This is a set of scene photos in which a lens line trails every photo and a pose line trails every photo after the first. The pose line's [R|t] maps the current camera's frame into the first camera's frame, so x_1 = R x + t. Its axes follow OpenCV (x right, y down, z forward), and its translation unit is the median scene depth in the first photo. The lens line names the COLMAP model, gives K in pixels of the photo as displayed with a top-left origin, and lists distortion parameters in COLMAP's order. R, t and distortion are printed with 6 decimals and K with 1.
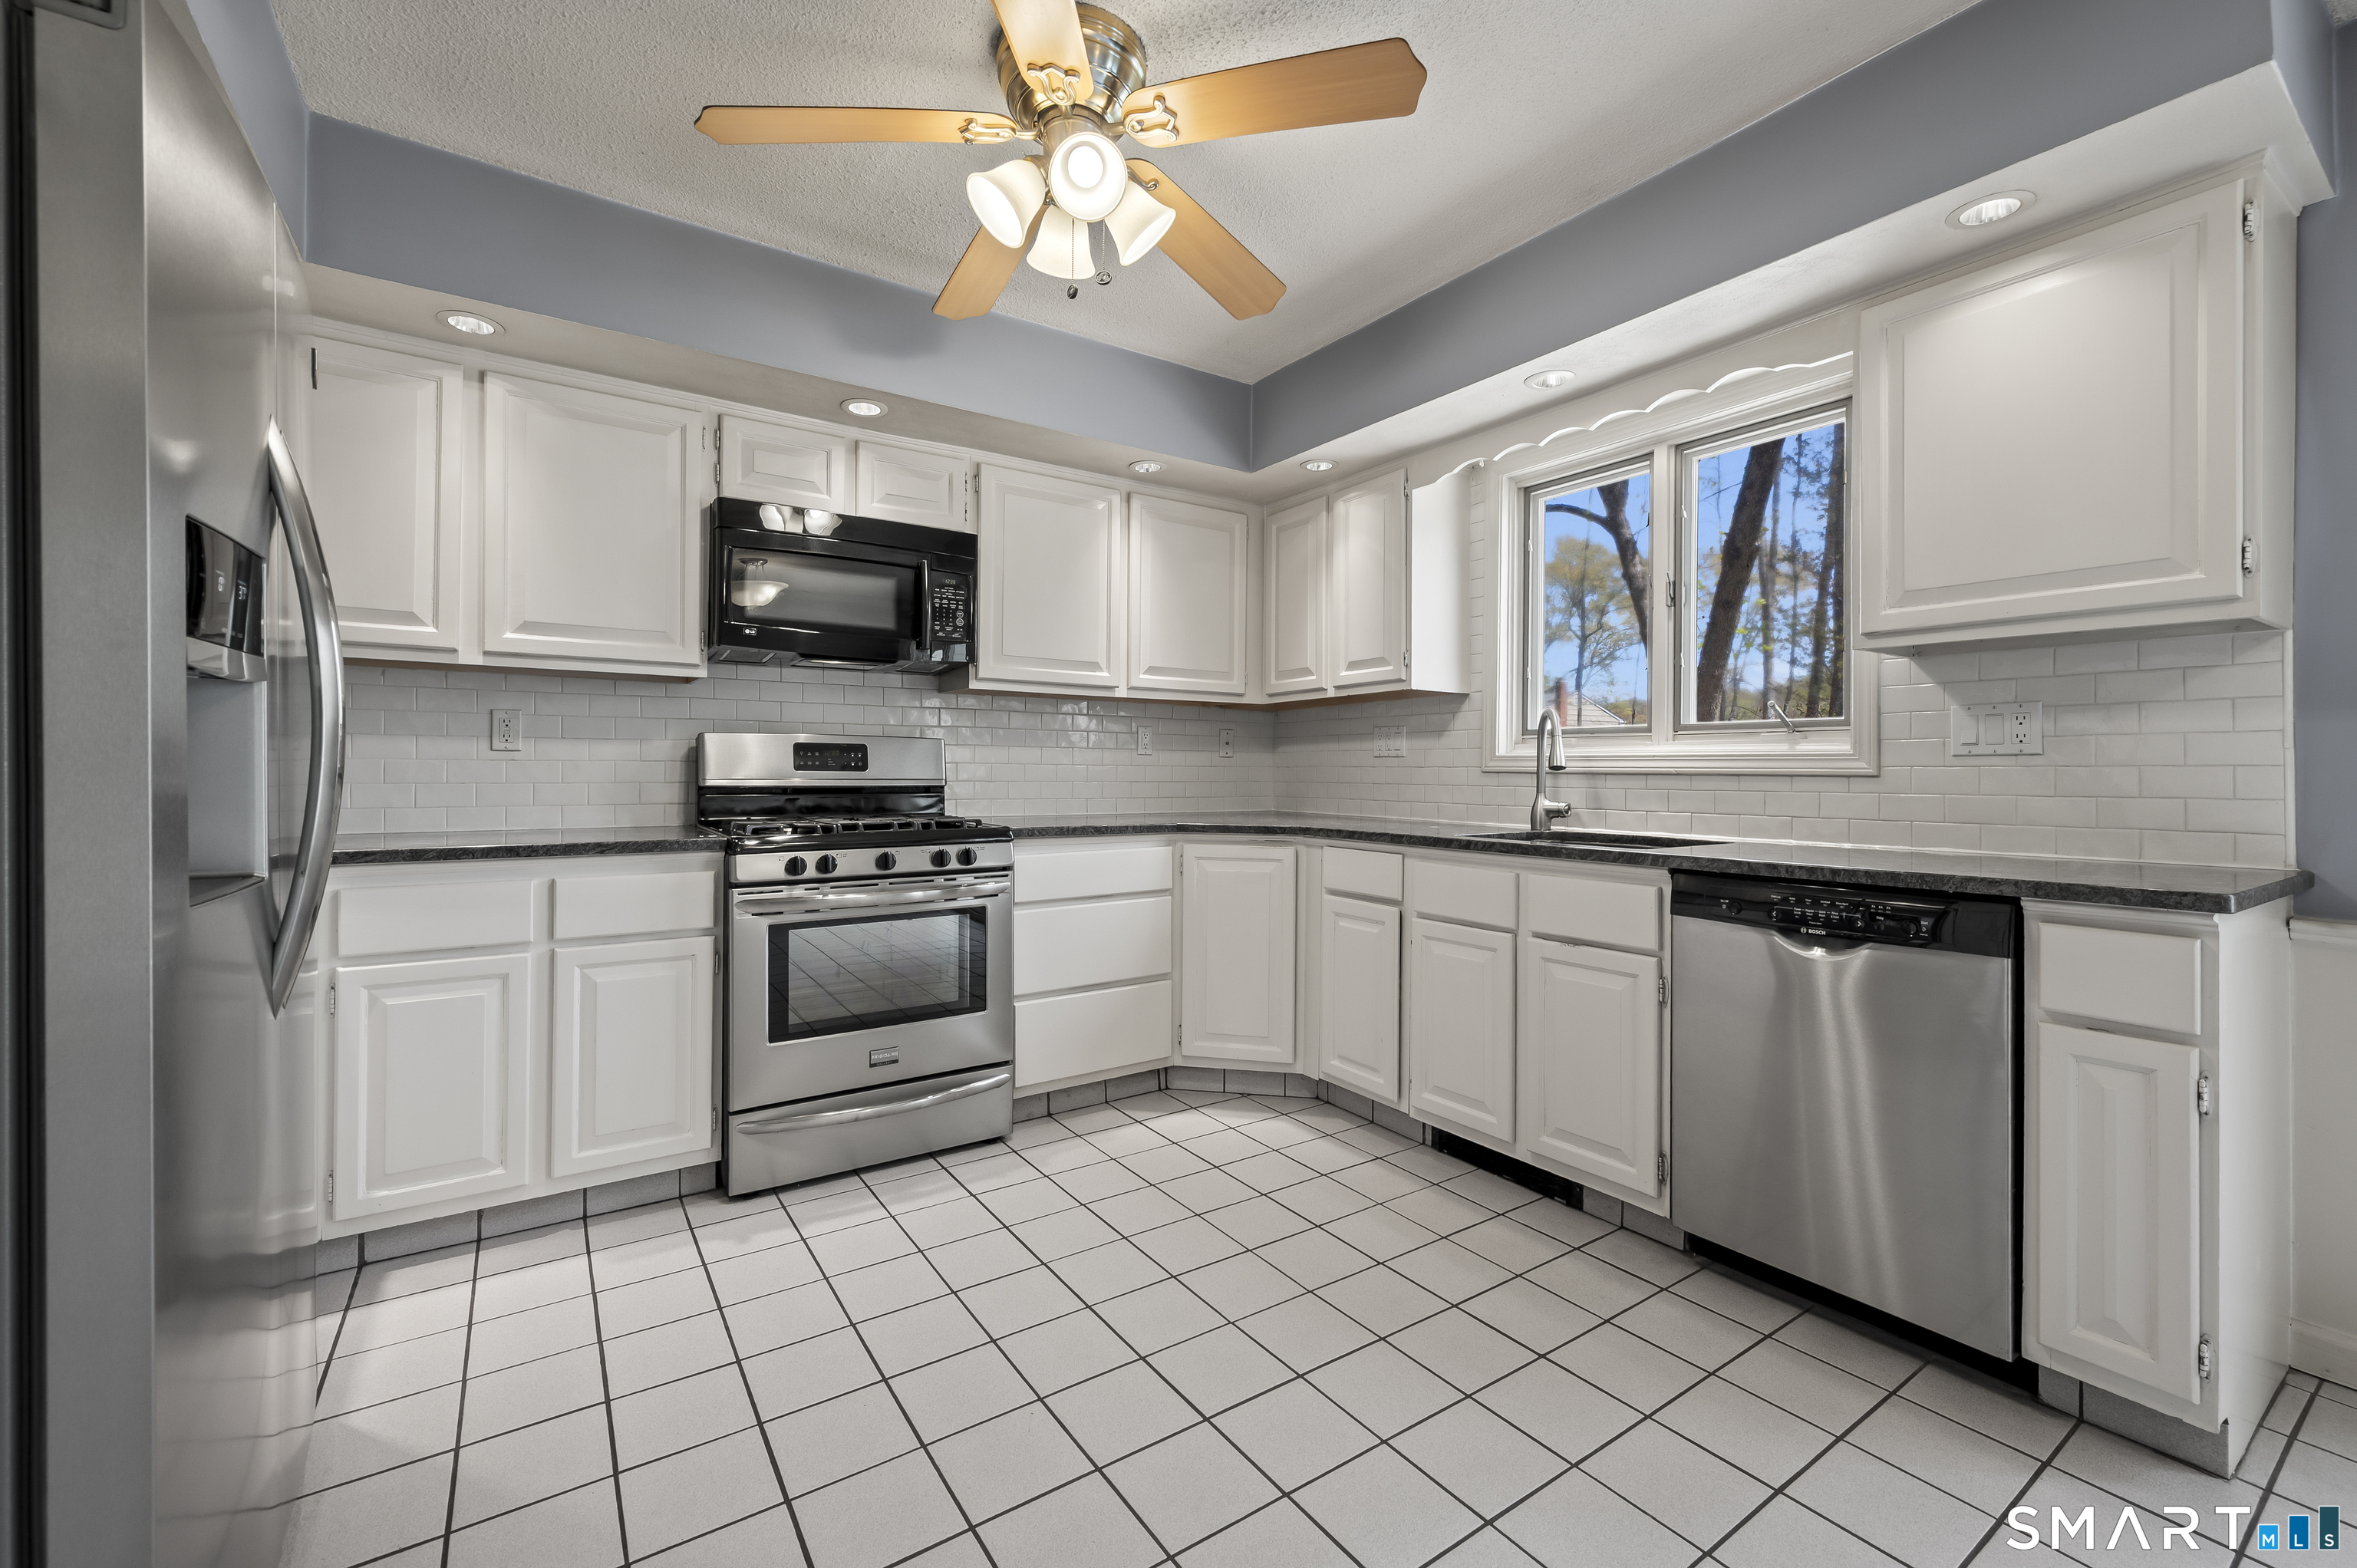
lens RADIAL K [[985.9, 0, 1179.4], [0, 985.9, 768.8], [0, 0, 1]] dist [-0.001990, -0.000494]
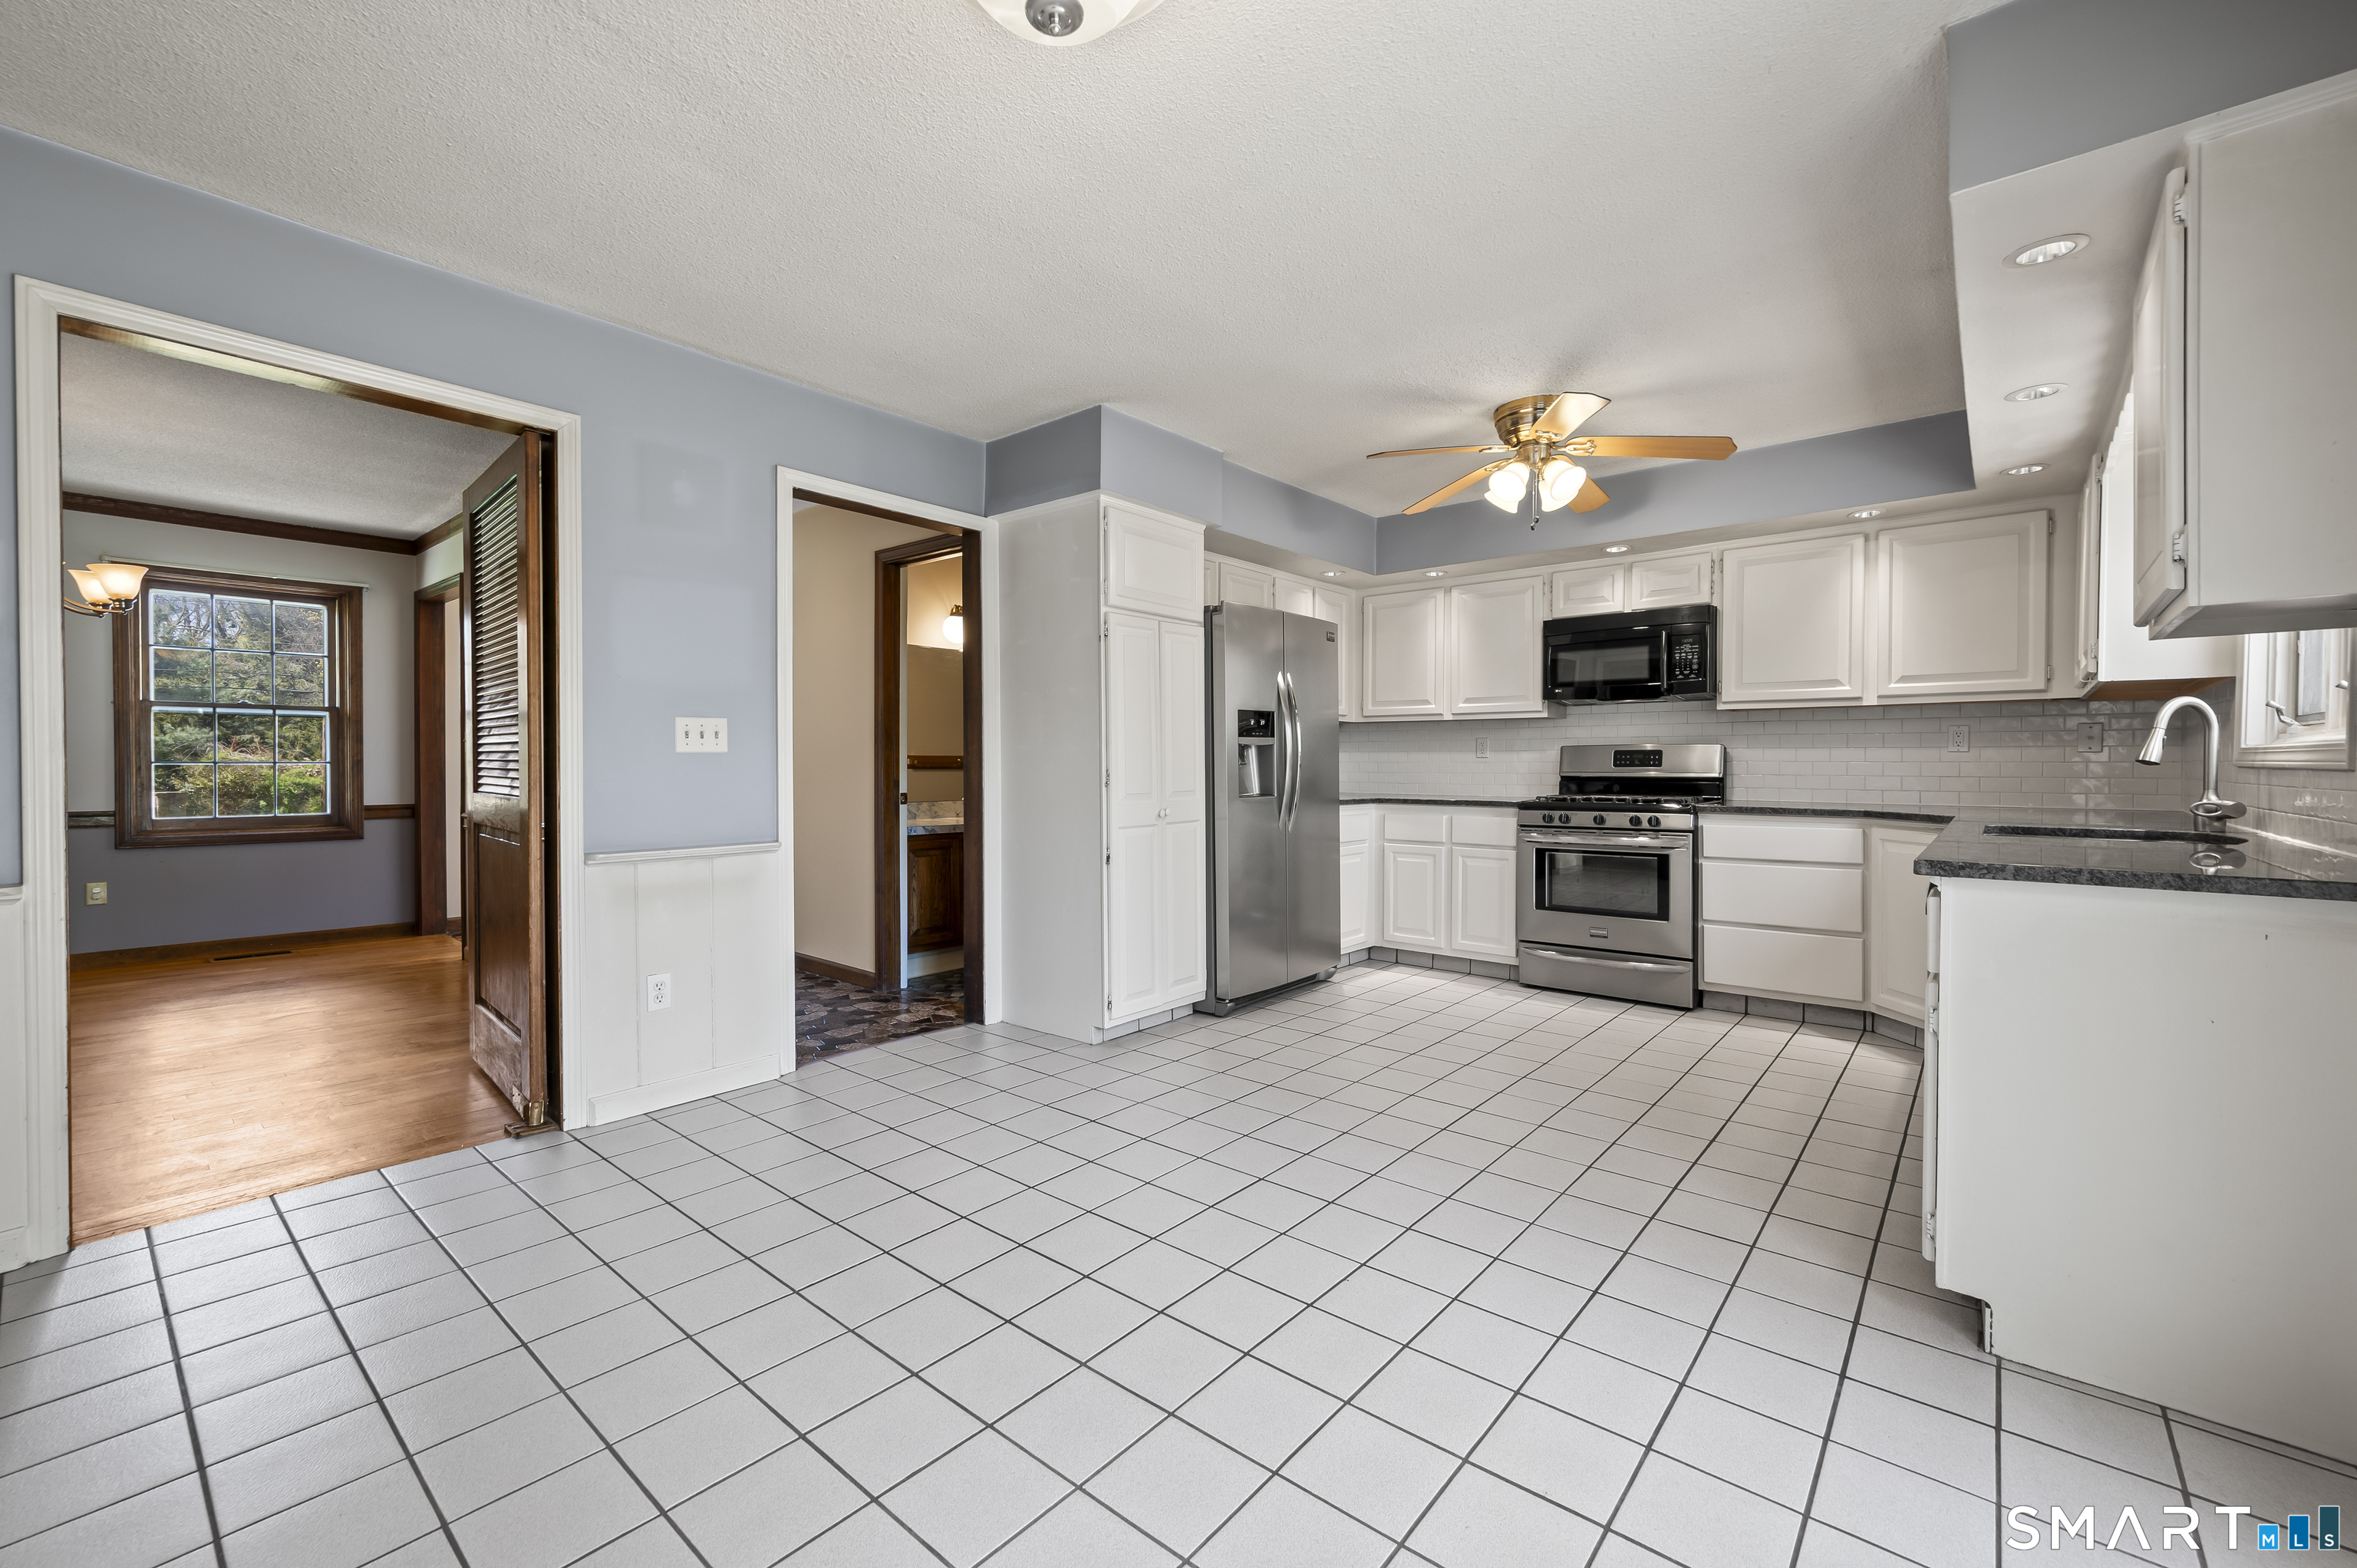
lens RADIAL K [[985.9, 0, 1167.5], [0, 985.9, 783.0], [0, 0, 1]] dist [-0.001990, -0.000494]
pose [[0.251407, 0.013681, -0.967785, 1.141544], [0.005404, 0.999865, 0.015538, -0.001203], [0.967866, -0.009137, 0.251299, -0.159427]]
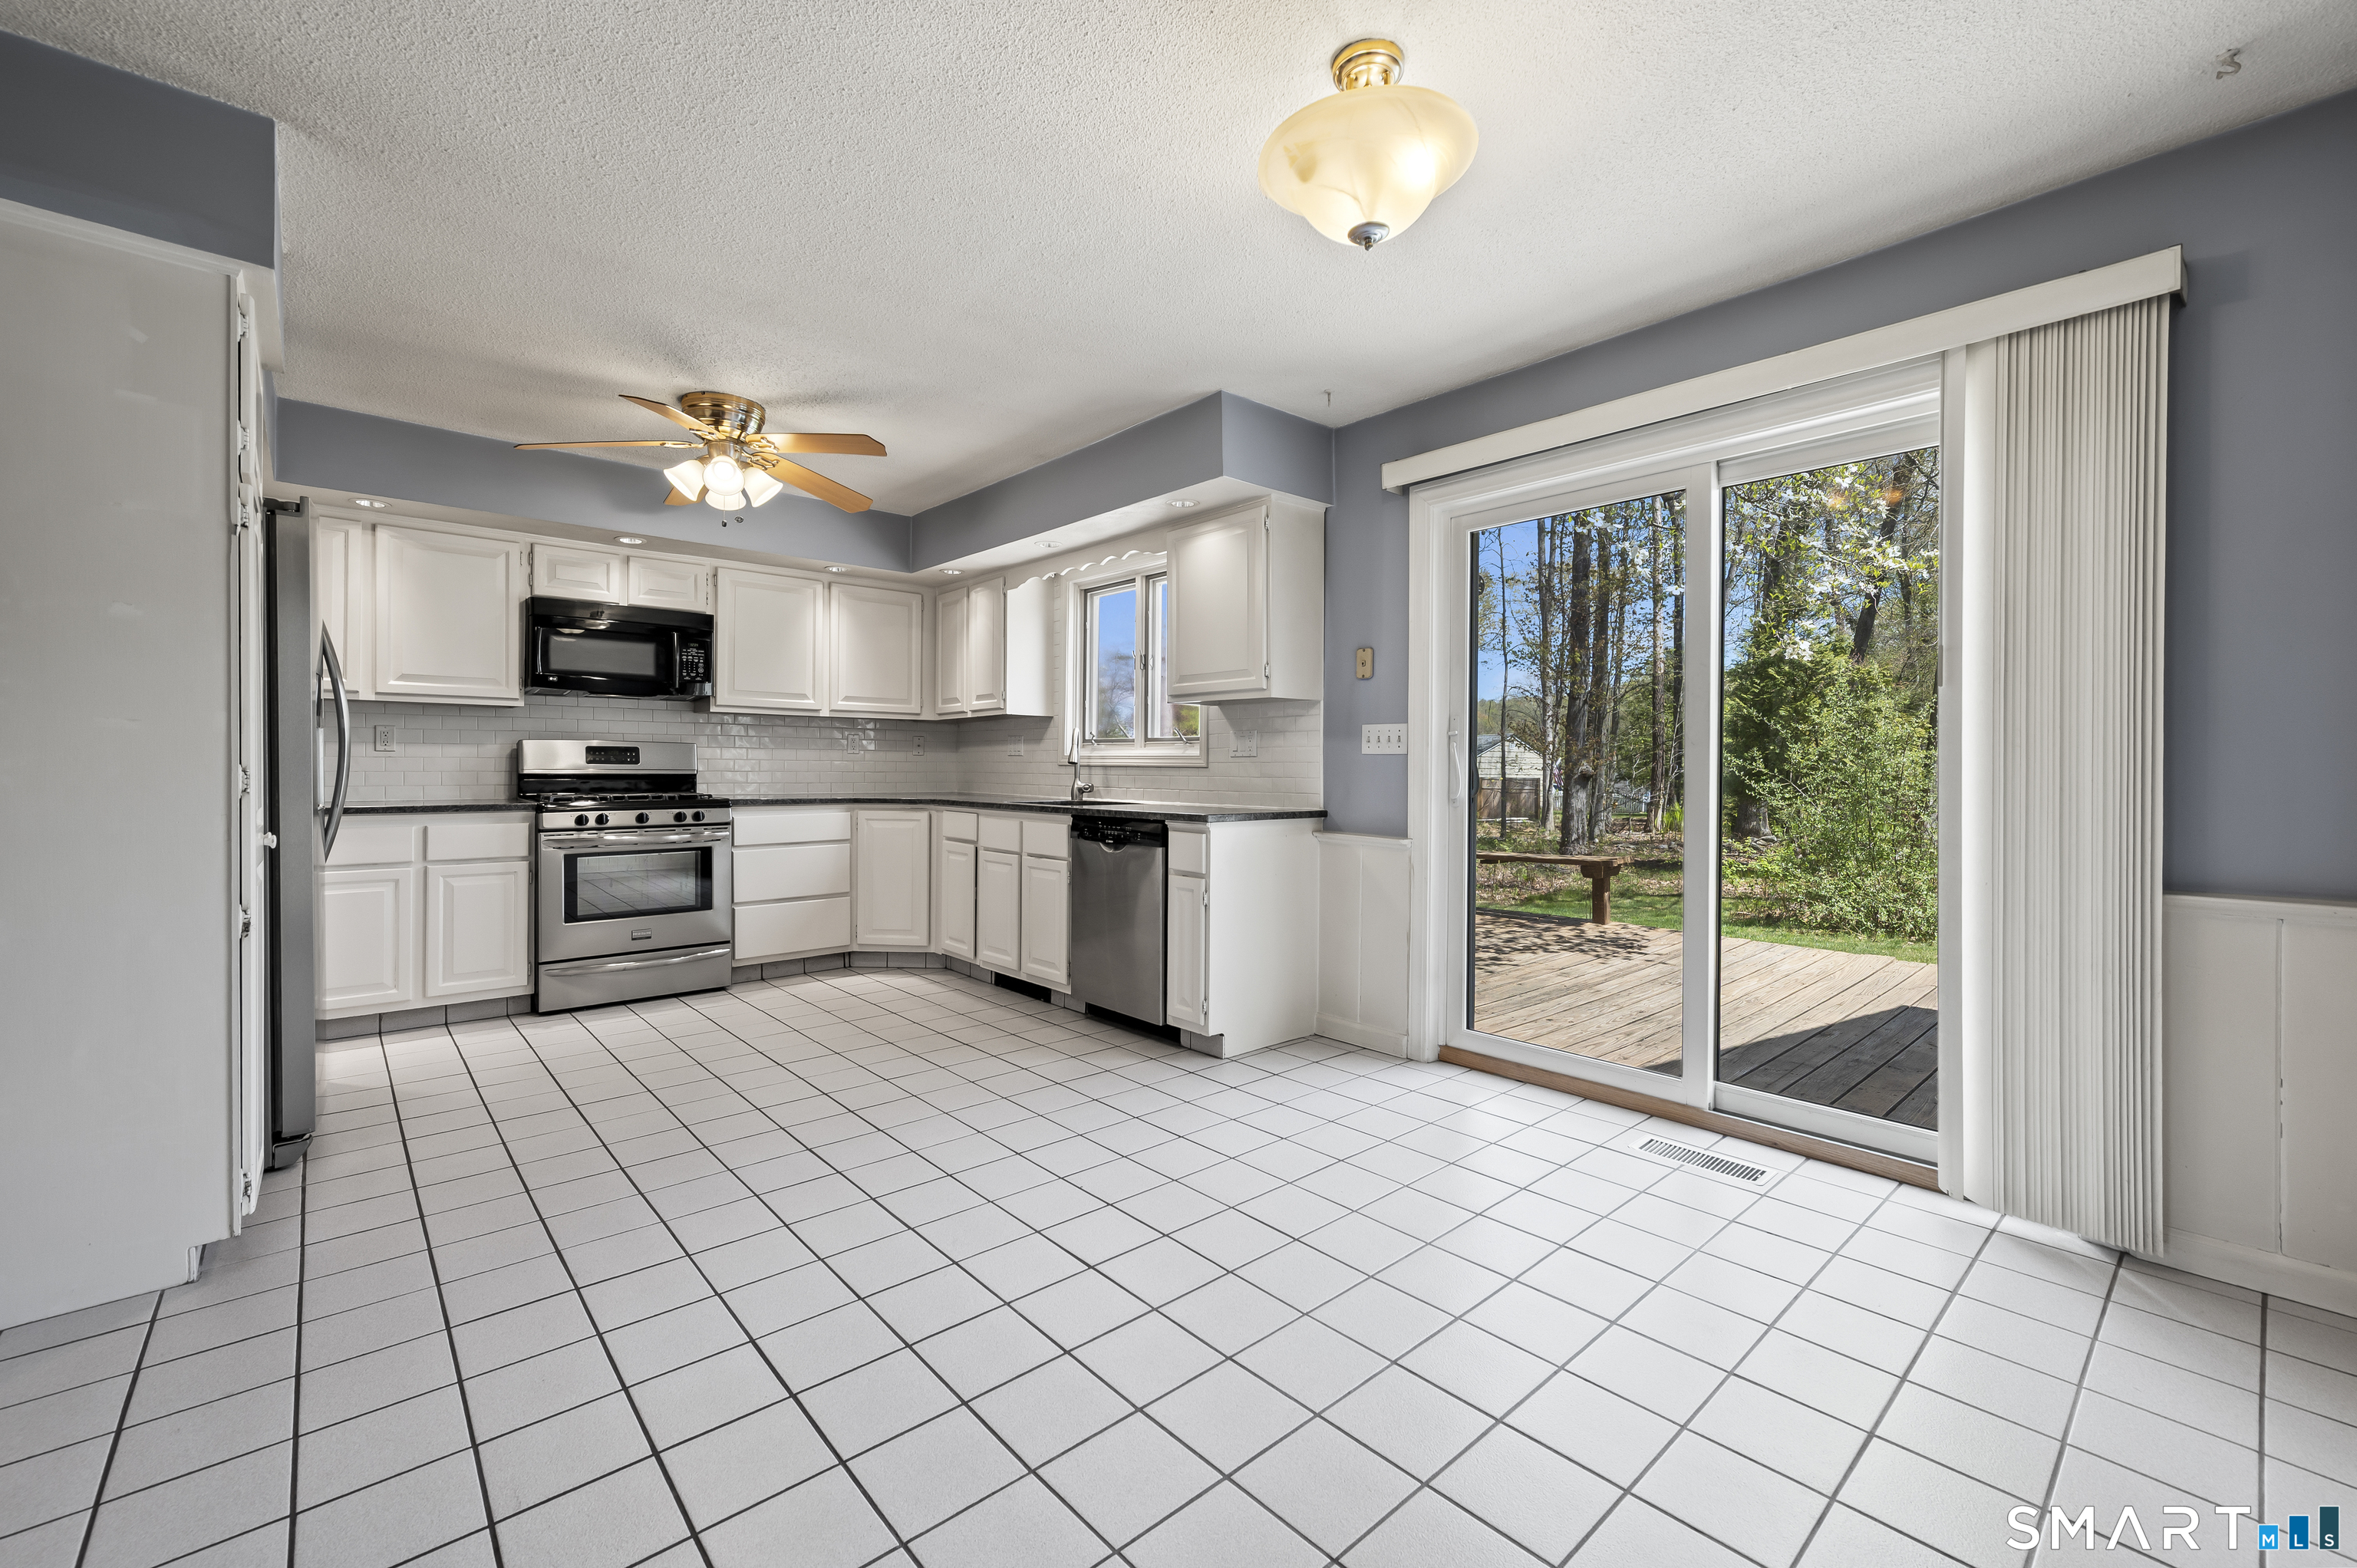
lens RADIAL K [[985.9, 0, 1232.8], [0, 985.9, 770.2], [0, 0, 1]] dist [-0.001990, -0.000494]
pose [[0.985003, 0.000109, 0.172534, 0.389260], [-0.001335, 0.999975, 0.006988, -0.000619], [-0.172529, -0.007113, 0.984979, -0.796817]]
